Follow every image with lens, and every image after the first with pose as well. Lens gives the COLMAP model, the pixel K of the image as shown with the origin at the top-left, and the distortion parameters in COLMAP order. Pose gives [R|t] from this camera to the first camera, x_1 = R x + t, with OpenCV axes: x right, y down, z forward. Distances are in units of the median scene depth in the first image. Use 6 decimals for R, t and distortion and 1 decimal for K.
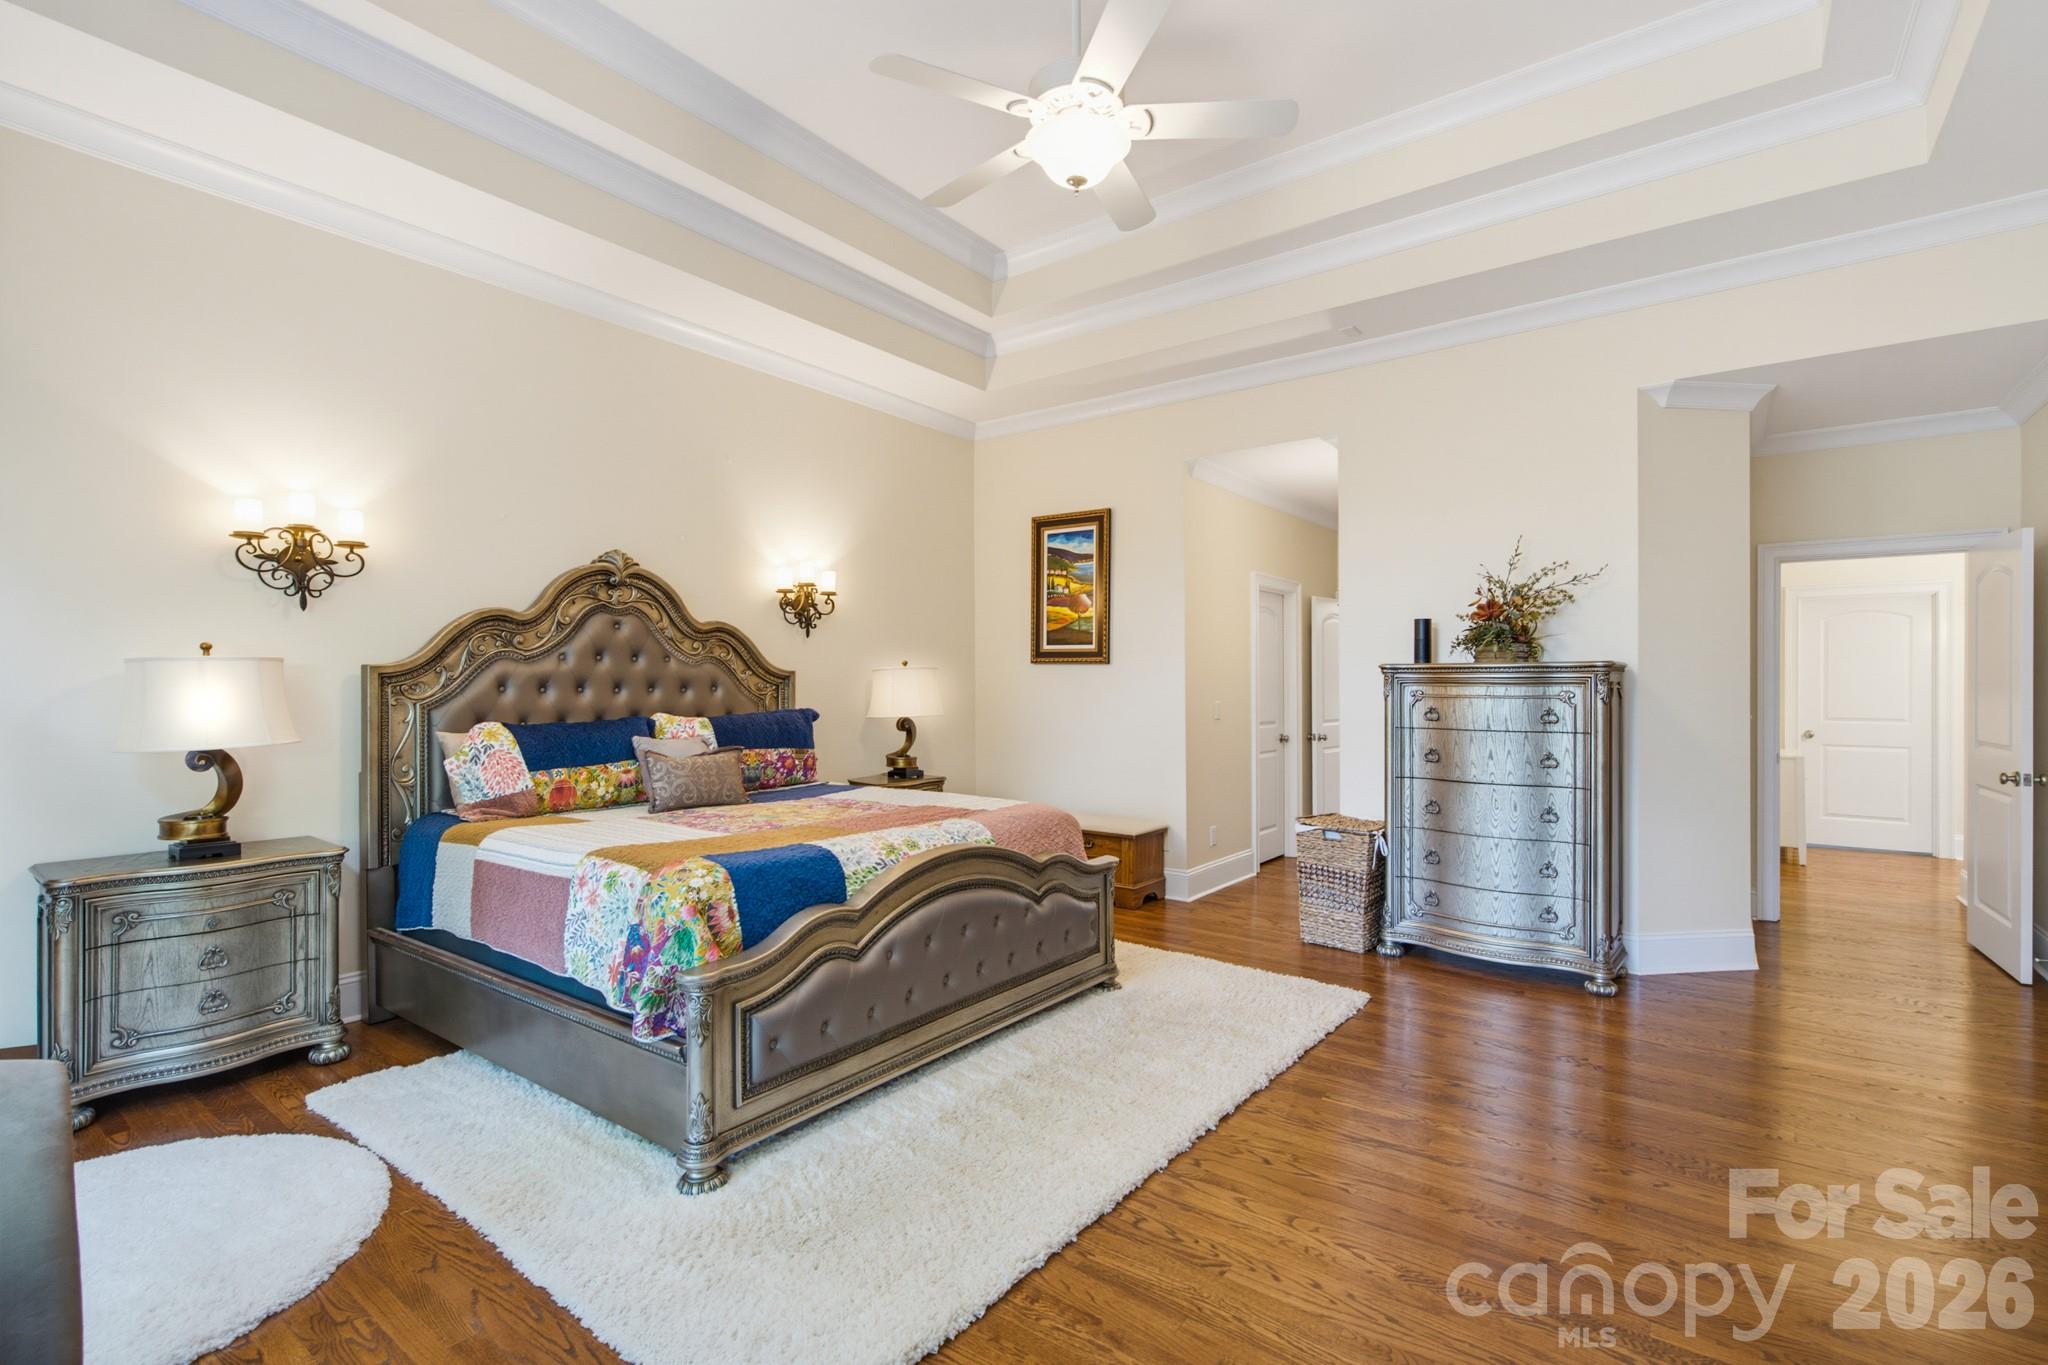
lens RADIAL K [[933.7, 0, 1030.1], [0, 933.7, 683.5], [0, 0, 1]] dist [0.000659, 0.000126]
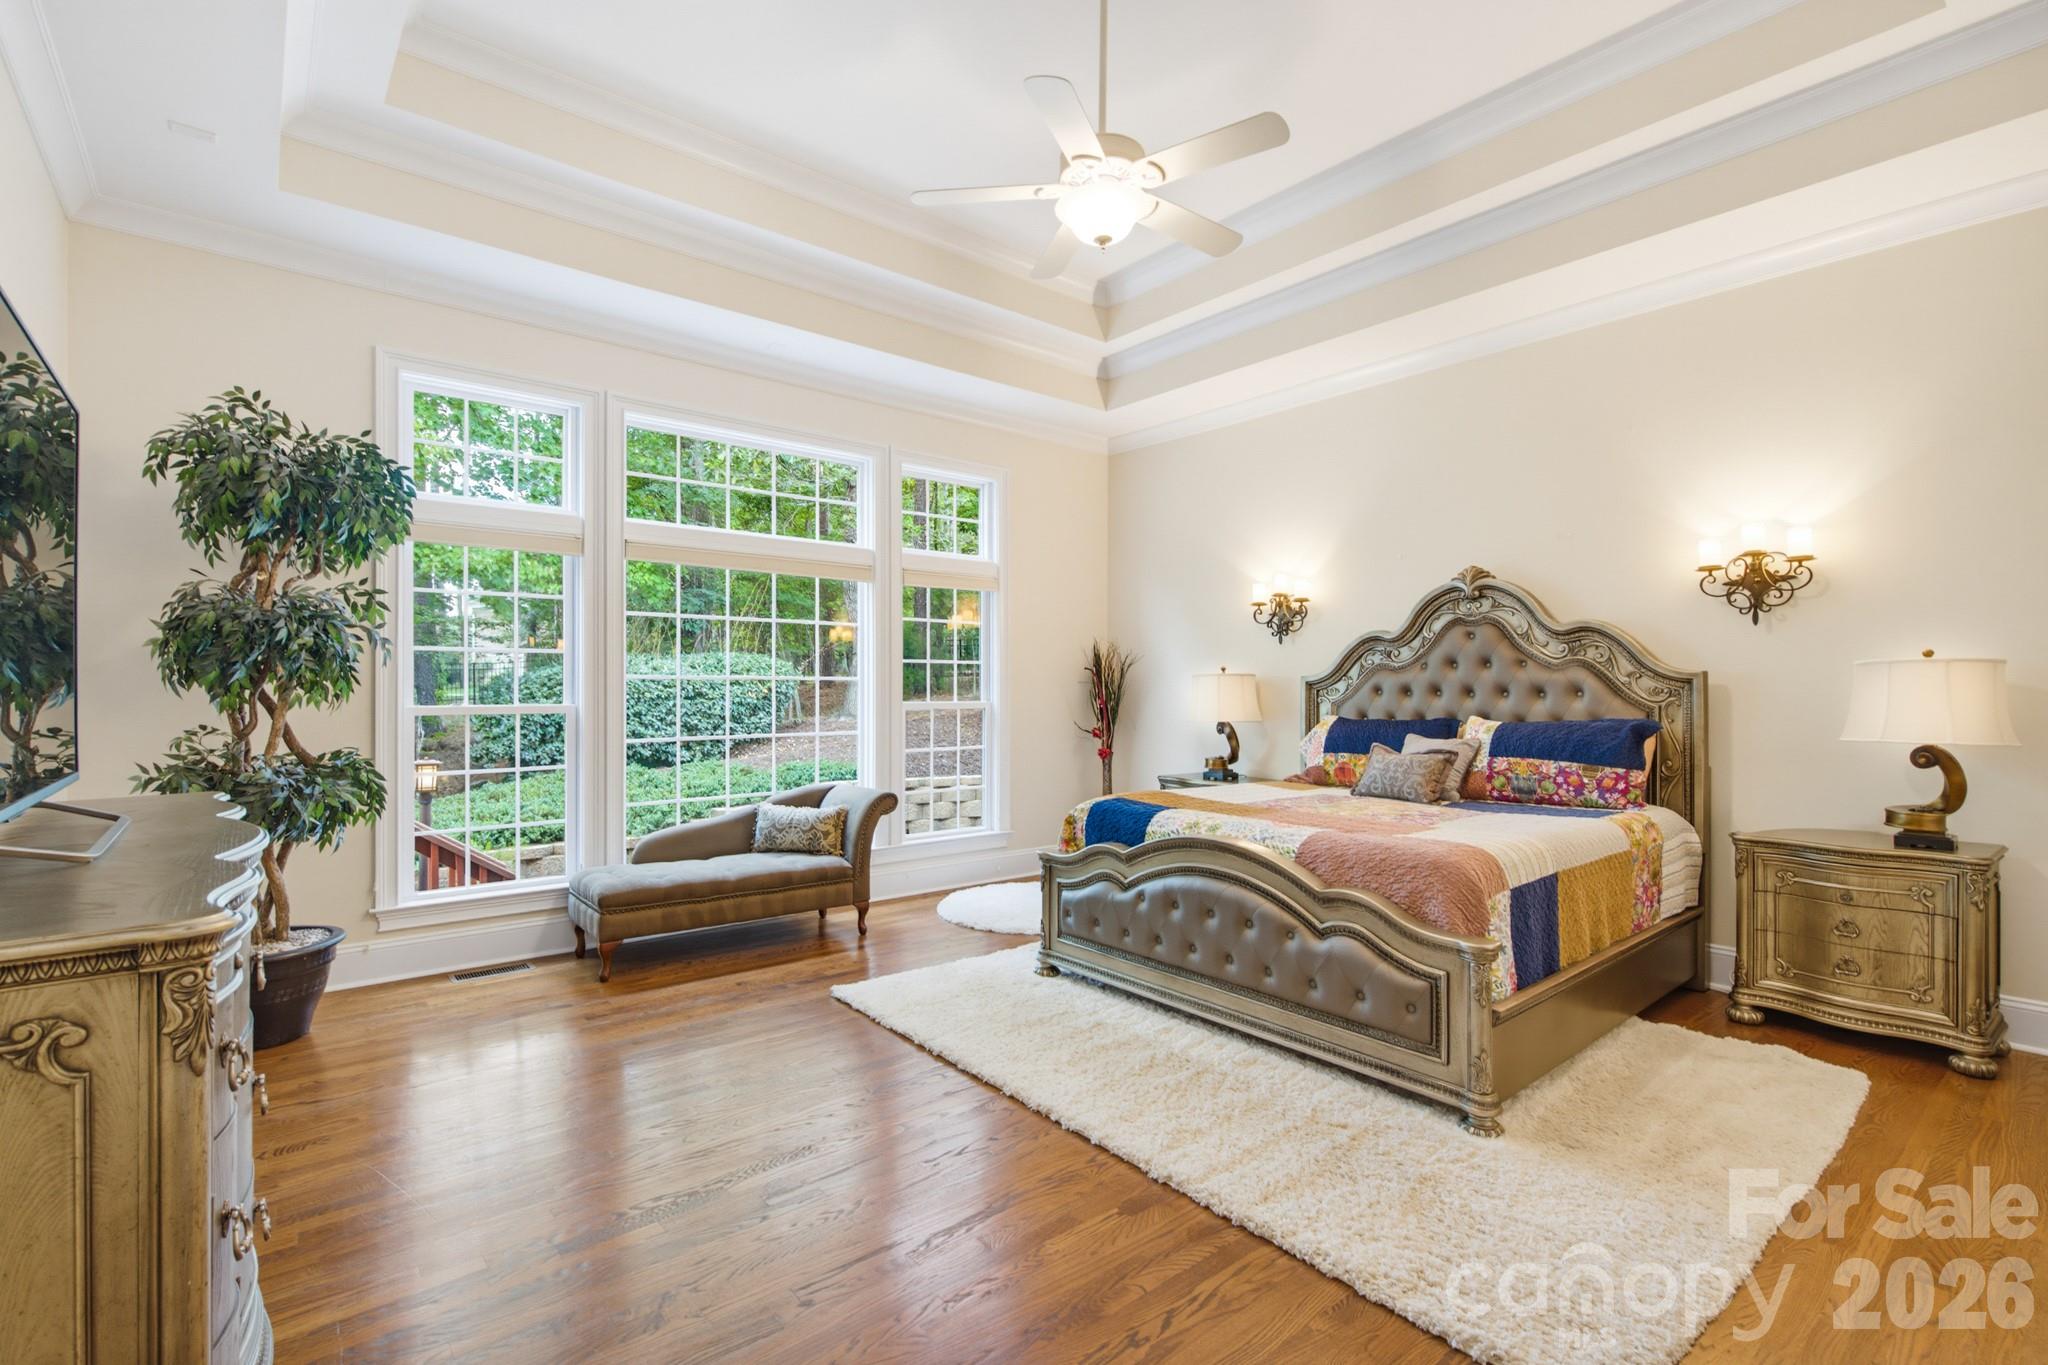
lens RADIAL K [[933.7, 0, 1030.1], [0, 933.7, 683.5], [0, 0, 1]] dist [0.000659, 0.000126]
pose [[-0.231859, -0.004498, -0.972739, 0.782738], [0.000396, 0.999989, -0.004718, -0.000415], [0.972749, -0.001479, -0.231855, 0.787686]]
